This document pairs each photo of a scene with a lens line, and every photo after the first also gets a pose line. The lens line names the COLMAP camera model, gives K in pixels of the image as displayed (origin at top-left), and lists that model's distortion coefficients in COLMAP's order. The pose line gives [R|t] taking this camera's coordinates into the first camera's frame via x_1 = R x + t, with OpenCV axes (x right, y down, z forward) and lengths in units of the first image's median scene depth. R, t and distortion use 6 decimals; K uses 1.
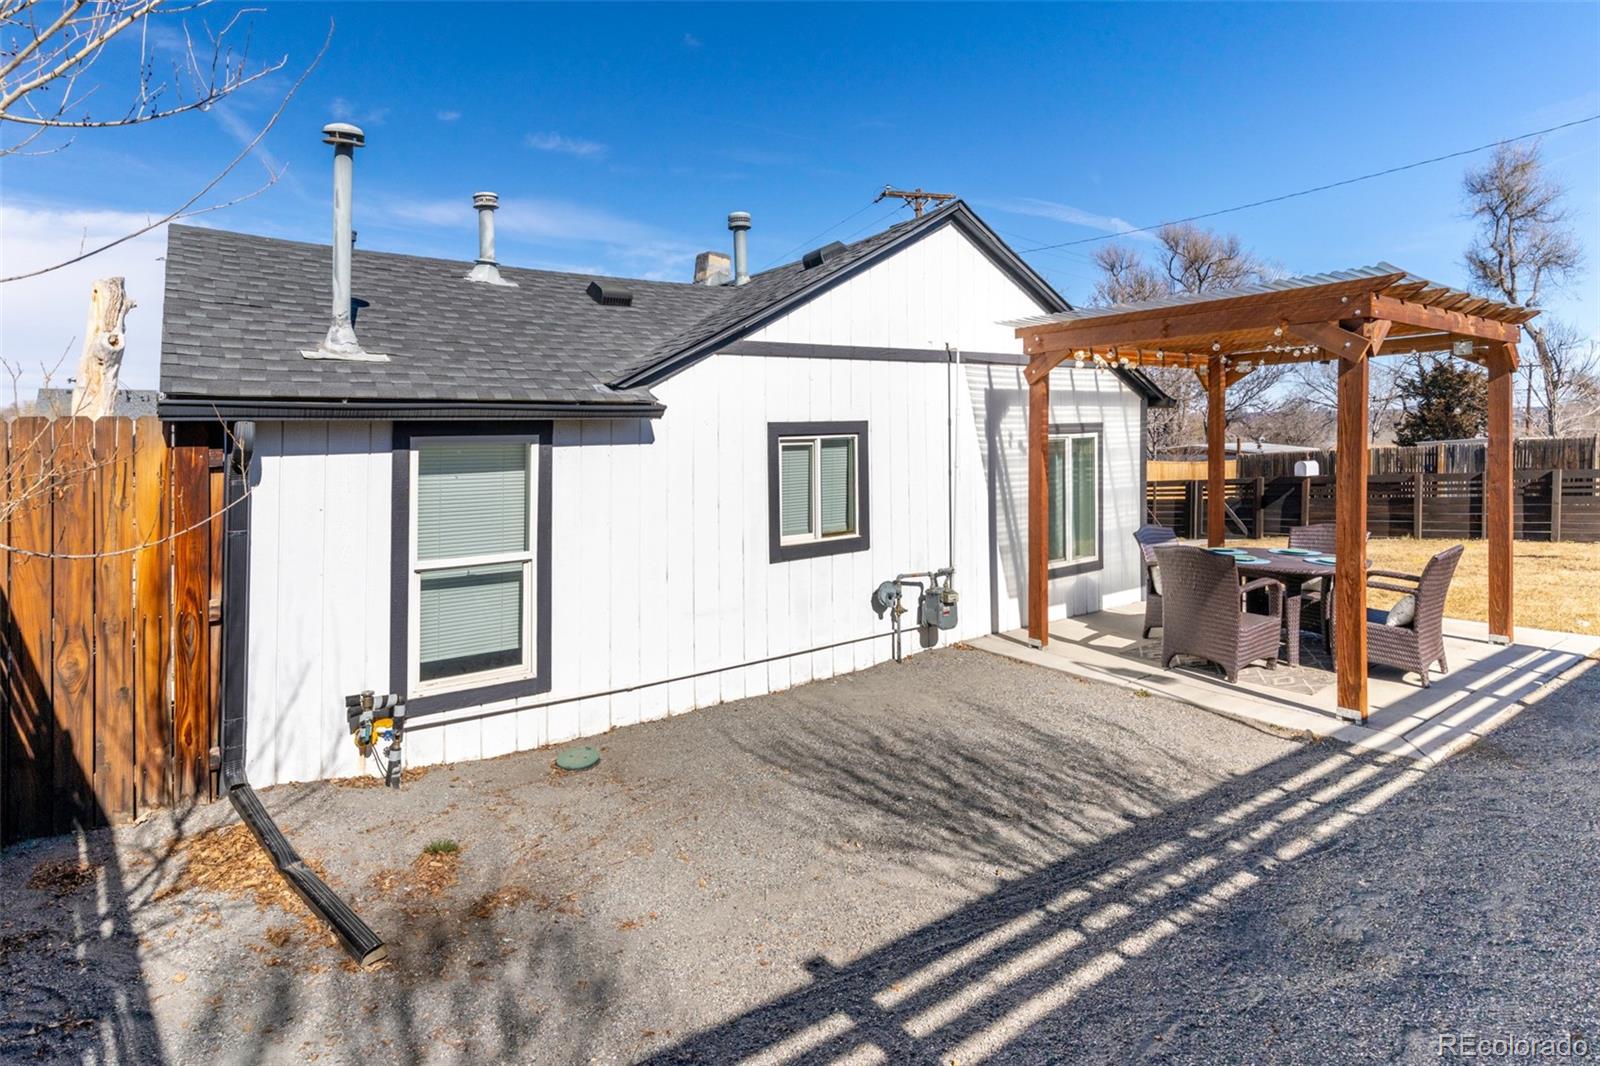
lens RADIAL K [[878.6, 0, 799.5], [0, 878.6, 431.0], [0, 0, 1]] dist [0.001072, -0.000987]
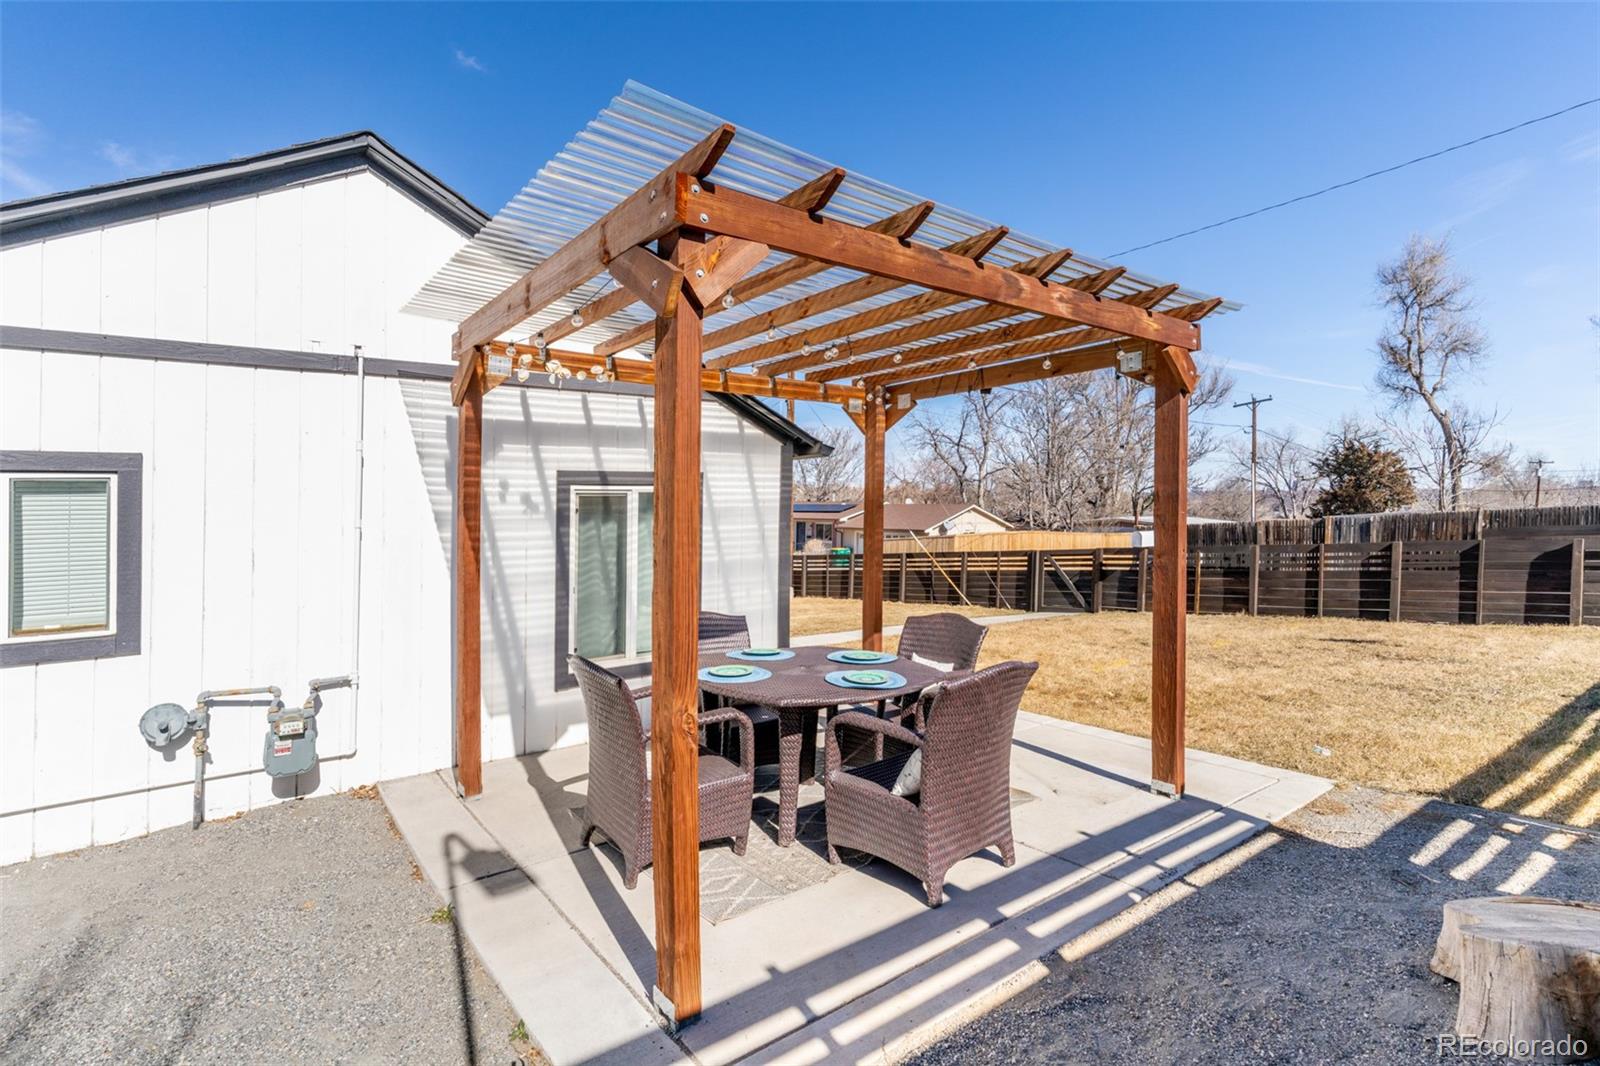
lens RADIAL K [[769.0, 0, 807.8], [0, 769.0, 513.6], [0, 0, 1]] dist [0.002285, -0.000119]
pose [[0.999955, 0.006982, -0.006431, 0.427430], [-0.006910, 0.999915, 0.011086, 0.016958], [0.006508, -0.011041, 0.999918, 0.332127]]
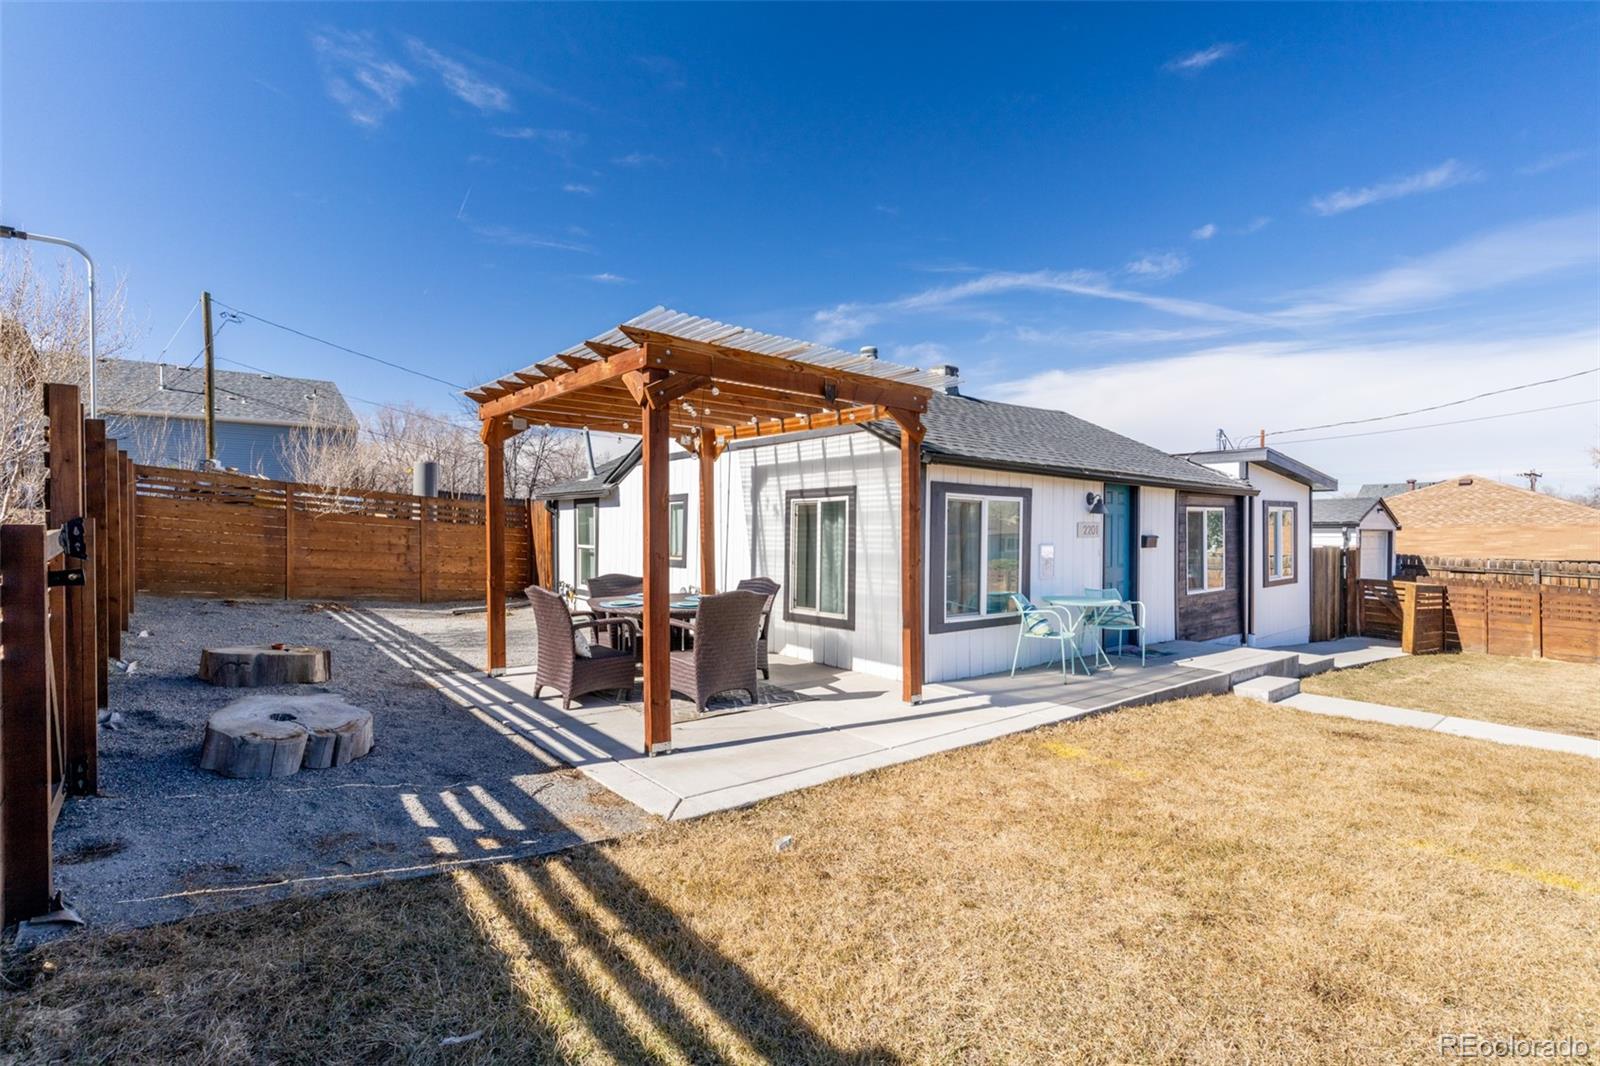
lens RADIAL K [[759.6, 0, 808.0], [0, 759.6, 537.1], [0, 0, 1]] dist [0.005240, 0.000068]
pose [[0.037513, 0.027031, -0.998930, 1.181501], [-0.001421, 0.999635, 0.026997, 0.024843], [0.999295, 0.000407, 0.037538, 0.888657]]
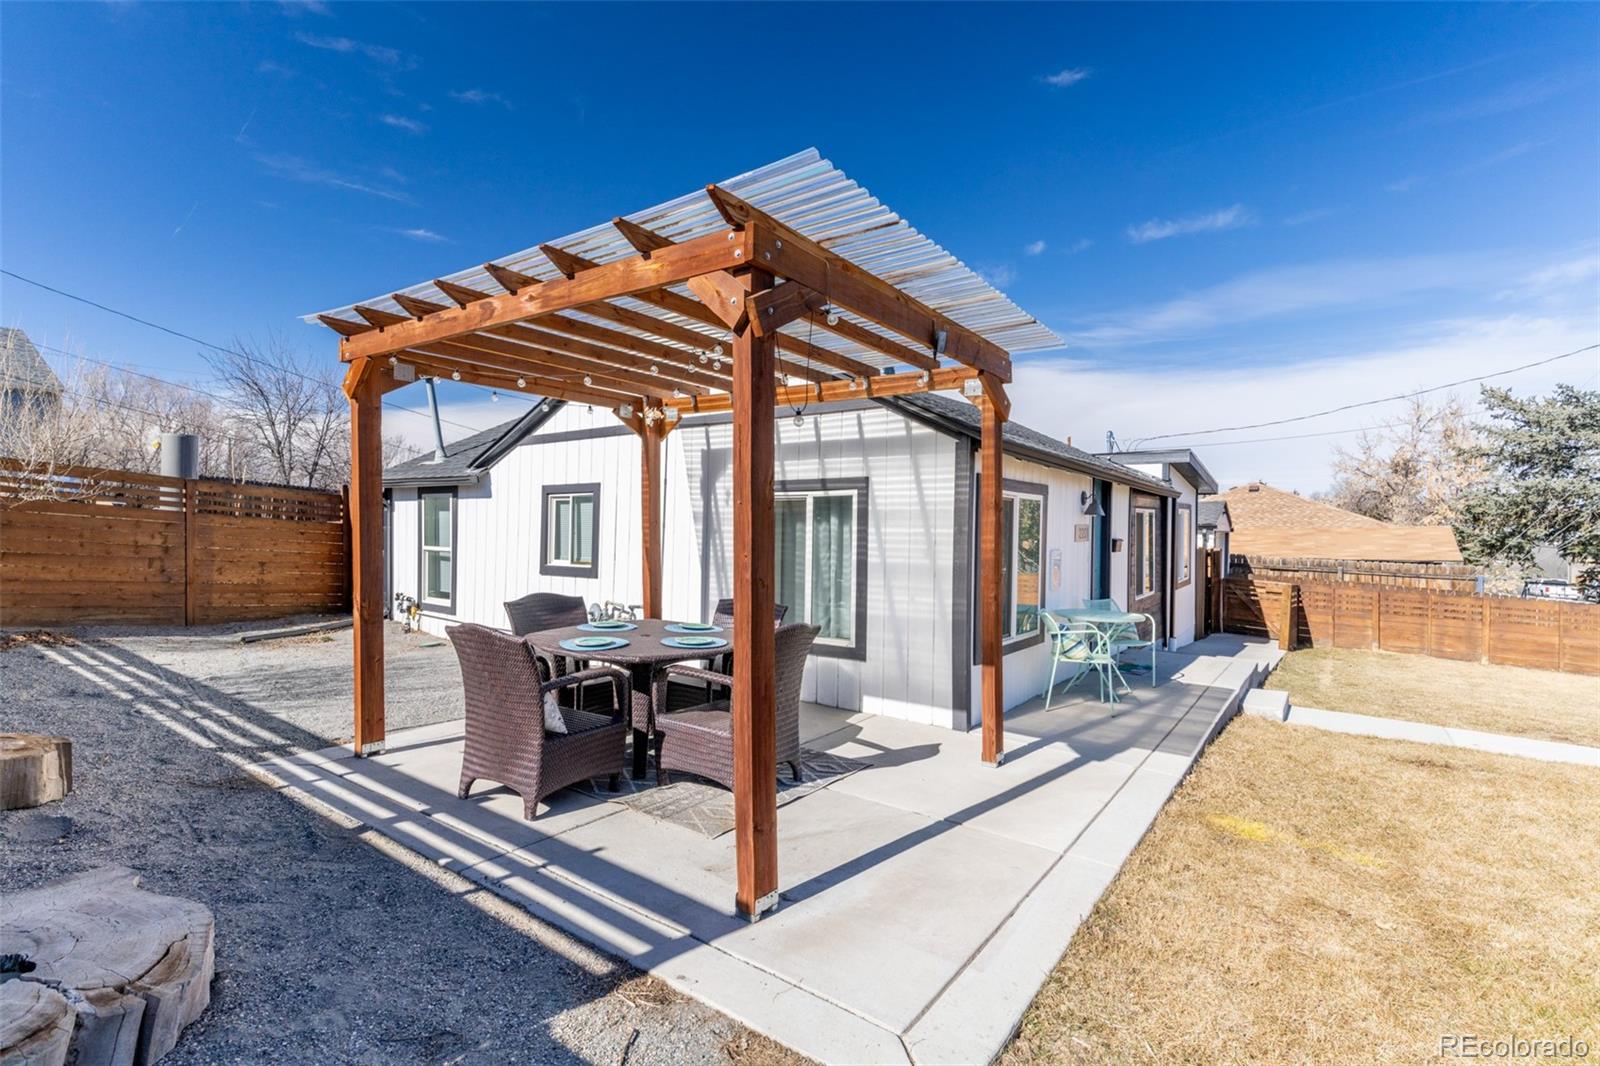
lens RADIAL K [[750.5, 0, 800.0], [0, 750.5, 533.0], [0, 0, 1]] dist [0.001558, -0.000841]
pose [[0.284435, 0.028683, -0.958266, 0.951498], [-0.013774, 0.999571, 0.025831, 0.023354], [0.958596, 0.005852, 0.284708, 0.729196]]
